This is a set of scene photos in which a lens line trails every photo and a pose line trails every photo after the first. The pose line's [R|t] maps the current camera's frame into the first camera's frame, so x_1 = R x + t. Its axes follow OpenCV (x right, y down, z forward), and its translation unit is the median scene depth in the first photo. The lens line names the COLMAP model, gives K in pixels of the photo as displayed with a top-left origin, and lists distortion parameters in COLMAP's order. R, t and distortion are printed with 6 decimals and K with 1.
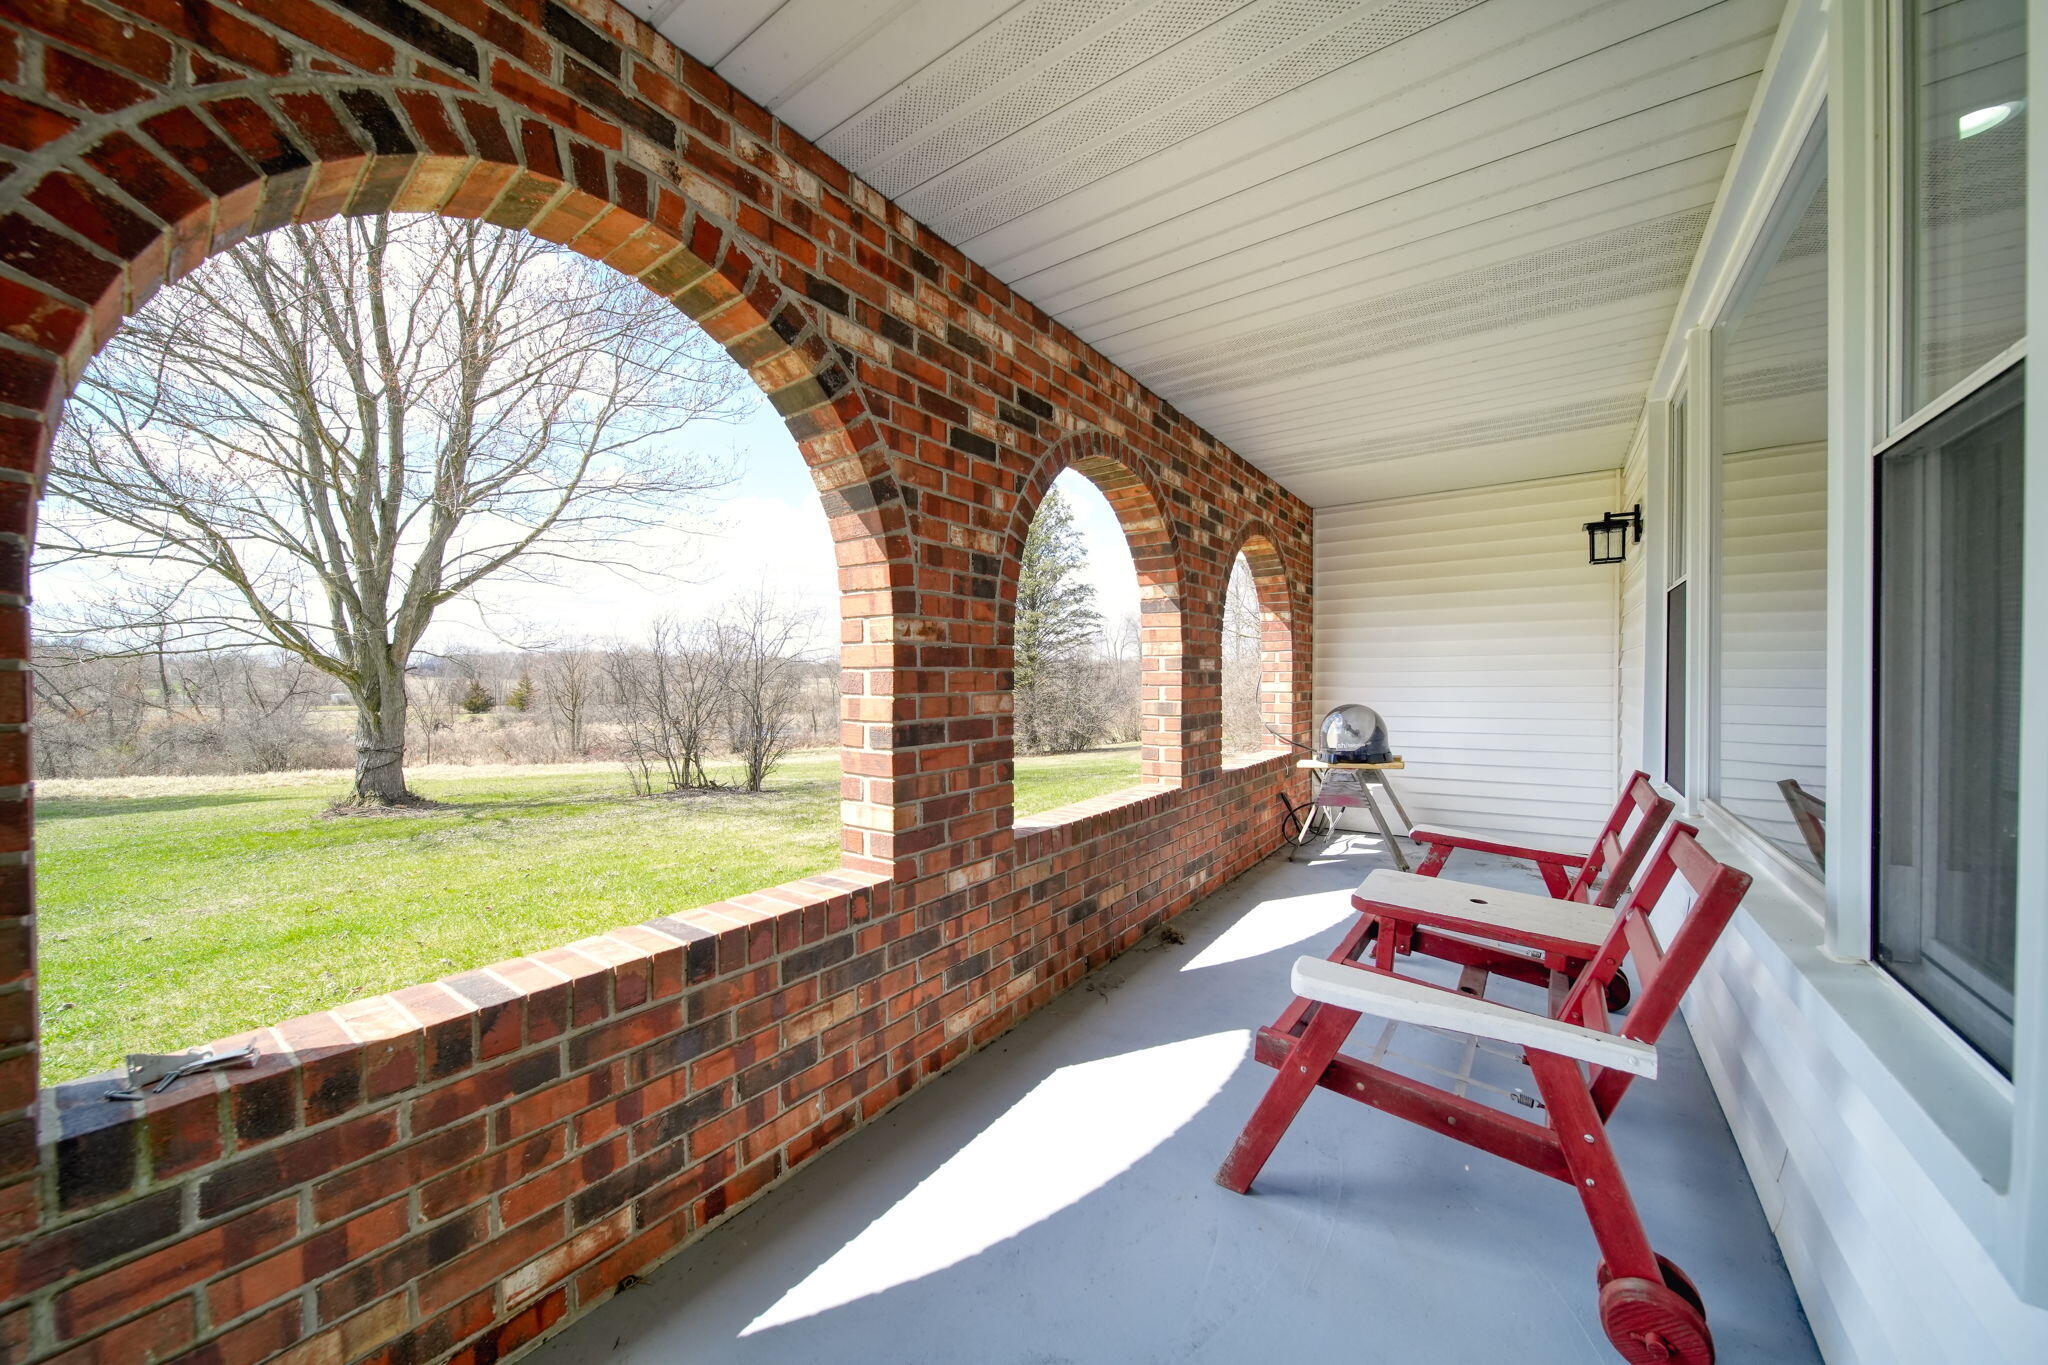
lens RADIAL K [[715.6, 0, 1011.6], [0, 715.6, 682.8], [0, 0, 1]] dist [0.002200, -0.001607]
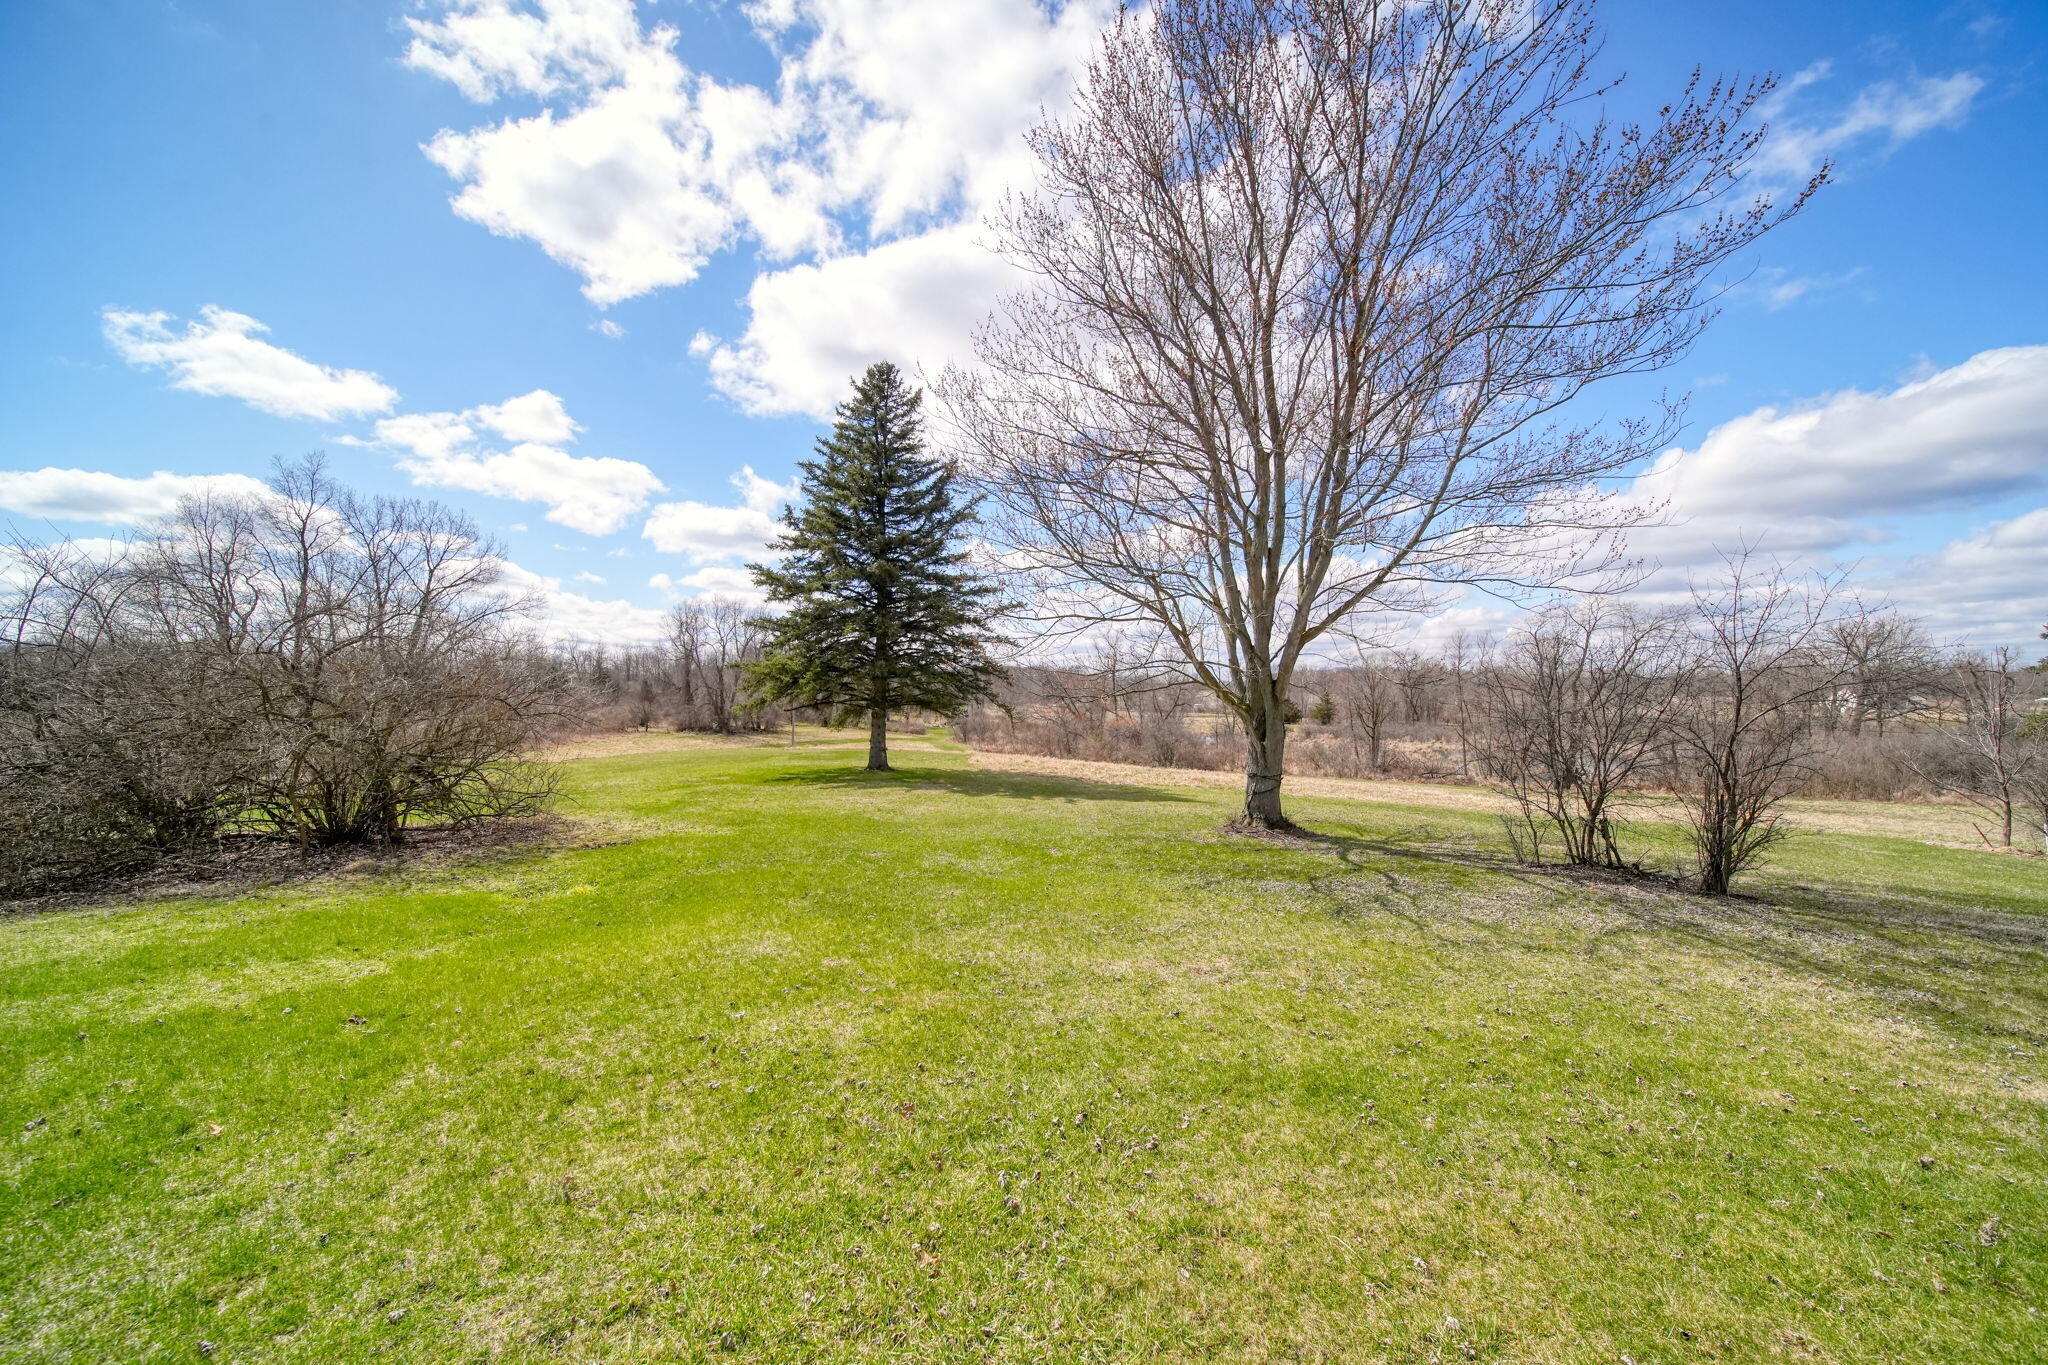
lens RADIAL K [[715.6, 0, 1027.0], [0, 715.6, 682.4], [0, 0, 1]] dist [0.002200, -0.001607]
pose [[0.551140, -0.001585, -0.834411, -0.150531], [-0.016902, 0.999772, -0.013064, -0.025749], [0.834241, 0.021303, 0.550988, 0.082948]]
